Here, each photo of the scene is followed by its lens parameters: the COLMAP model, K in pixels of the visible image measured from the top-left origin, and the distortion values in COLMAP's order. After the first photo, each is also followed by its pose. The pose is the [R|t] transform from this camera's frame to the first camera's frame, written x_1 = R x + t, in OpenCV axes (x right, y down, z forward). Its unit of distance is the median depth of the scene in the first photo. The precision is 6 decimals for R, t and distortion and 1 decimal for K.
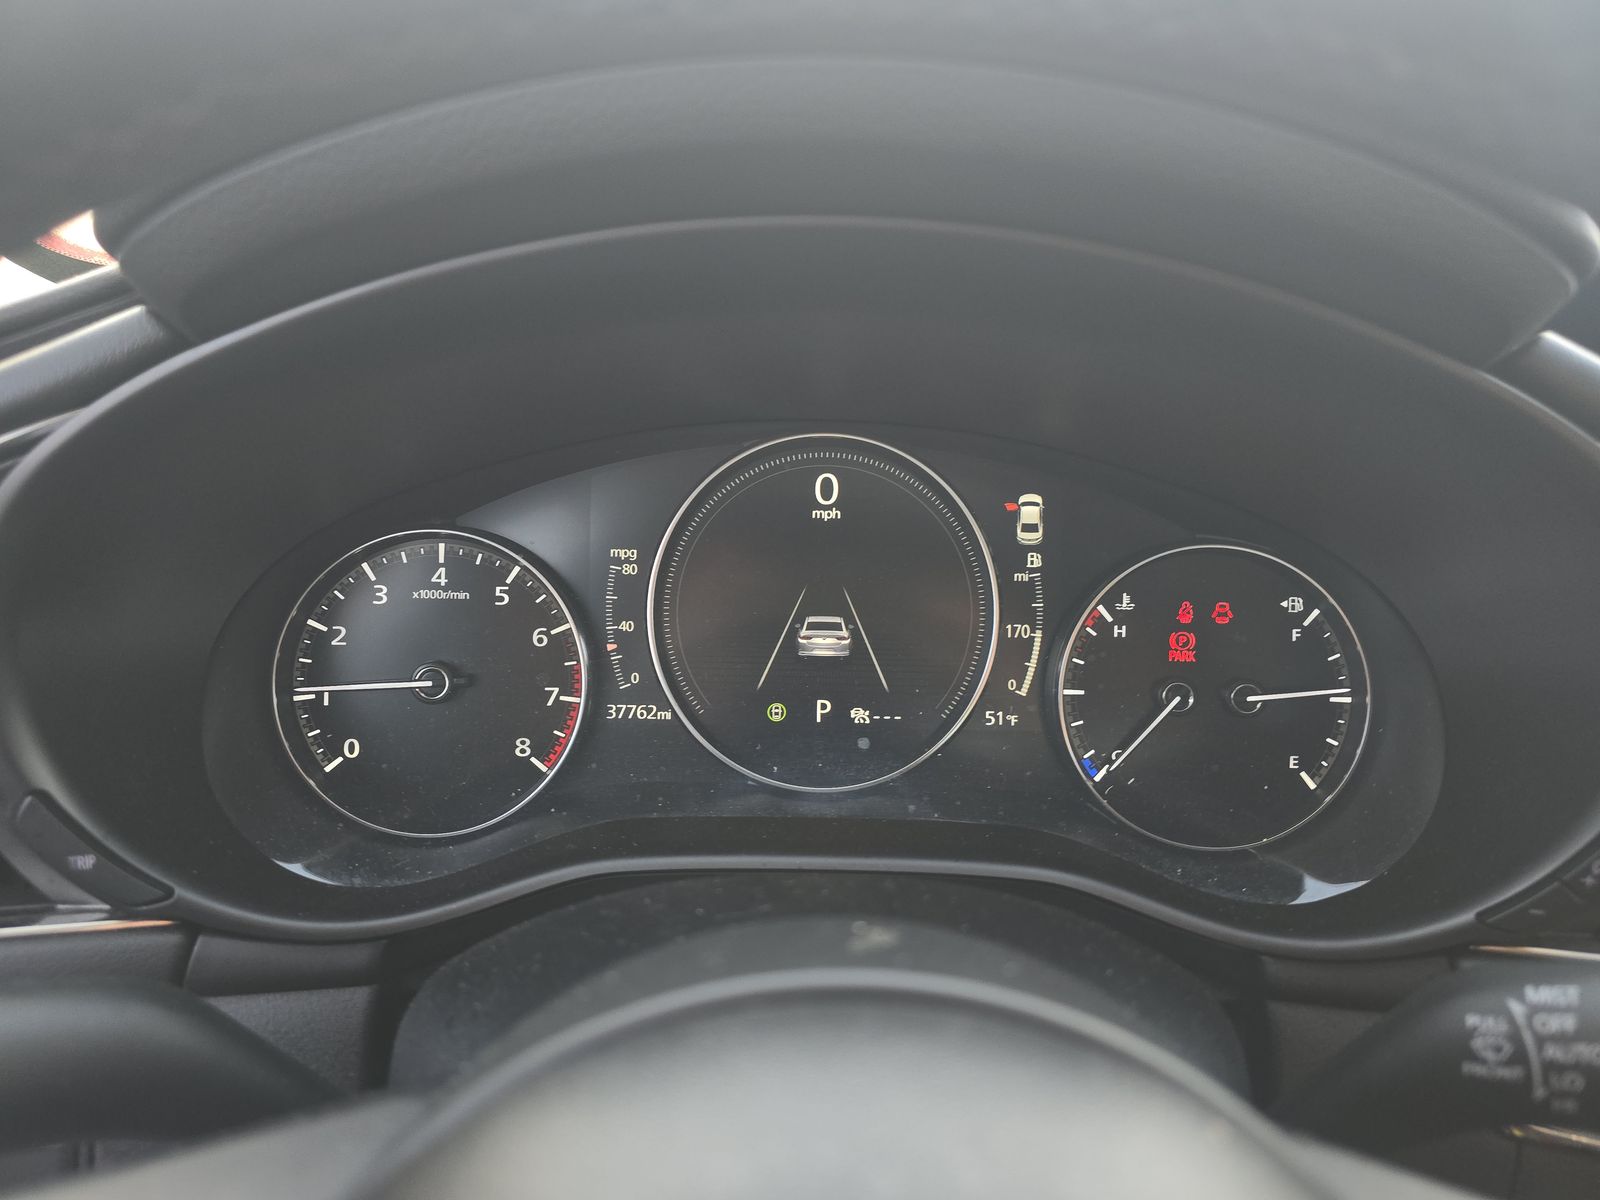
lens RADIAL K [[1108.3, 0, 817.2], [0, 1108.3, 525.4], [0, 0, 1]] dist [-0.000168, -0.005884]
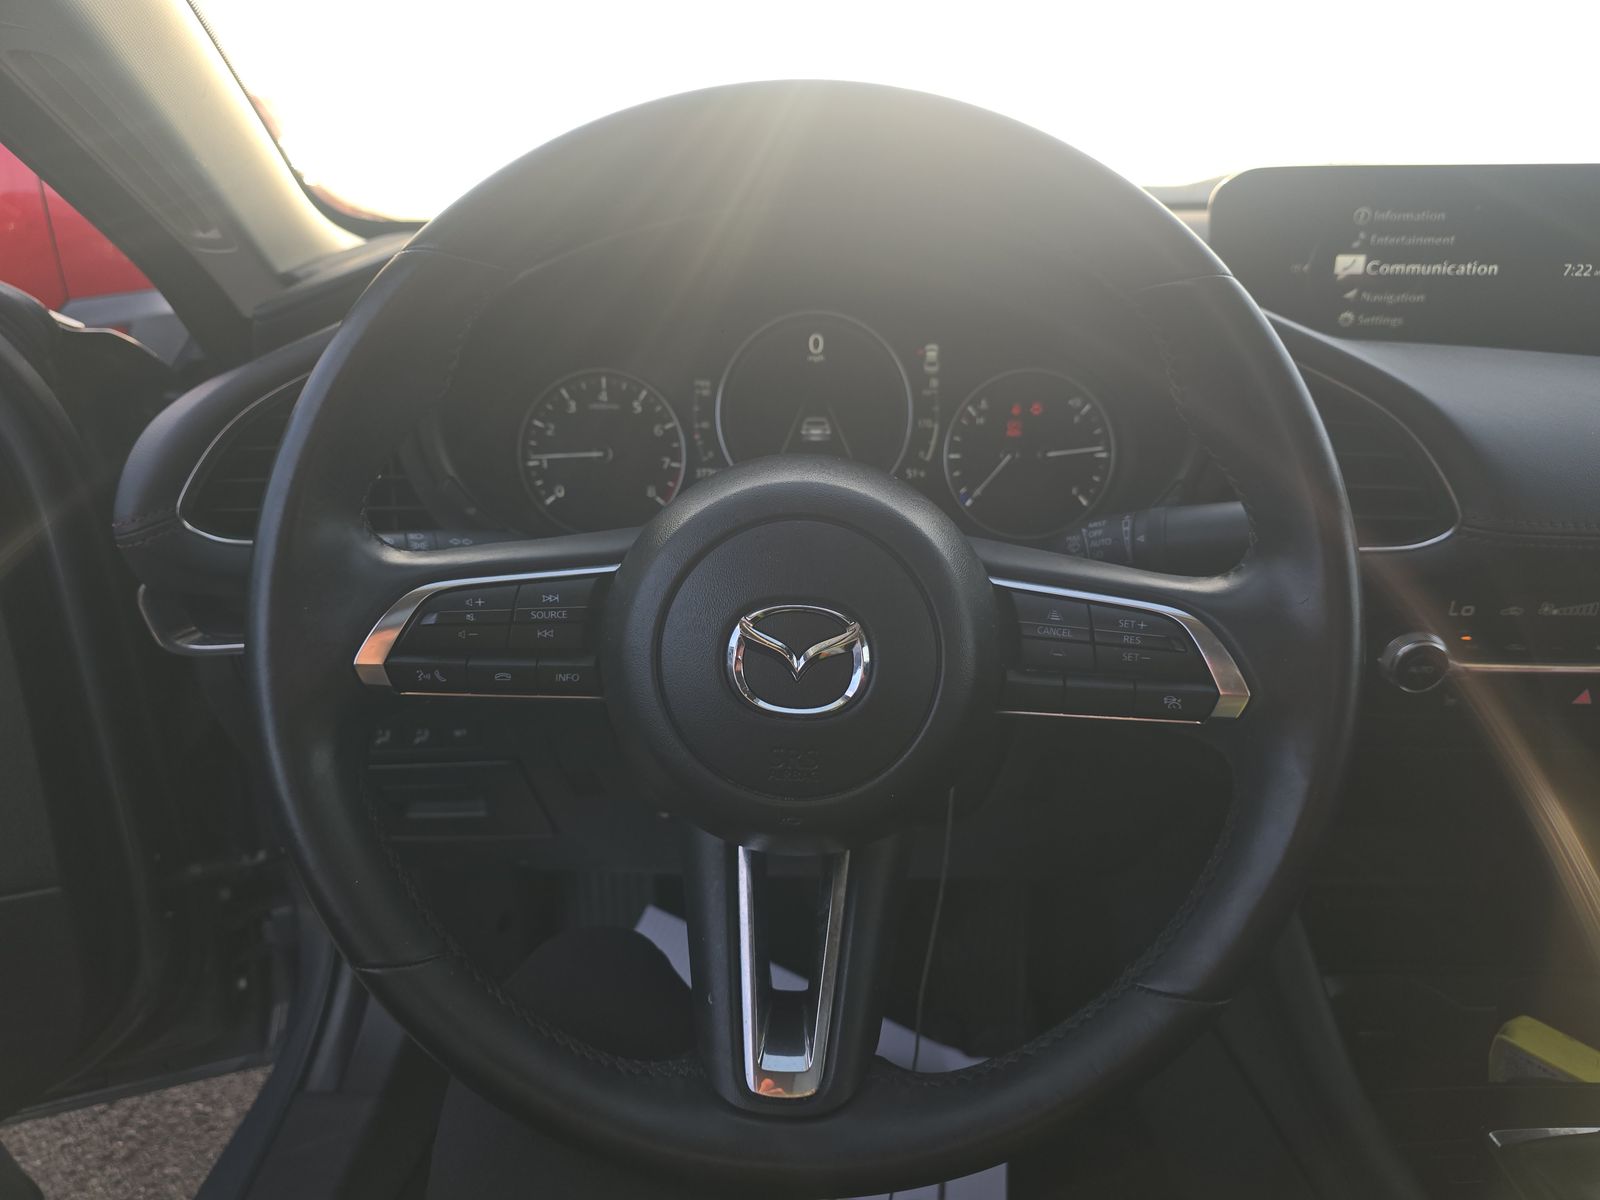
lens RADIAL K [[1108.3, 0, 803.9], [0, 1108.3, 609.8], [0, 0, 1]] dist [-0.000168, -0.005884]
pose [[0.998871, -0.009881, -0.046475, 0.068407], [0.016352, 0.989874, 0.141004, 0.139777], [0.044611, -0.141604, 0.988918, -0.820243]]
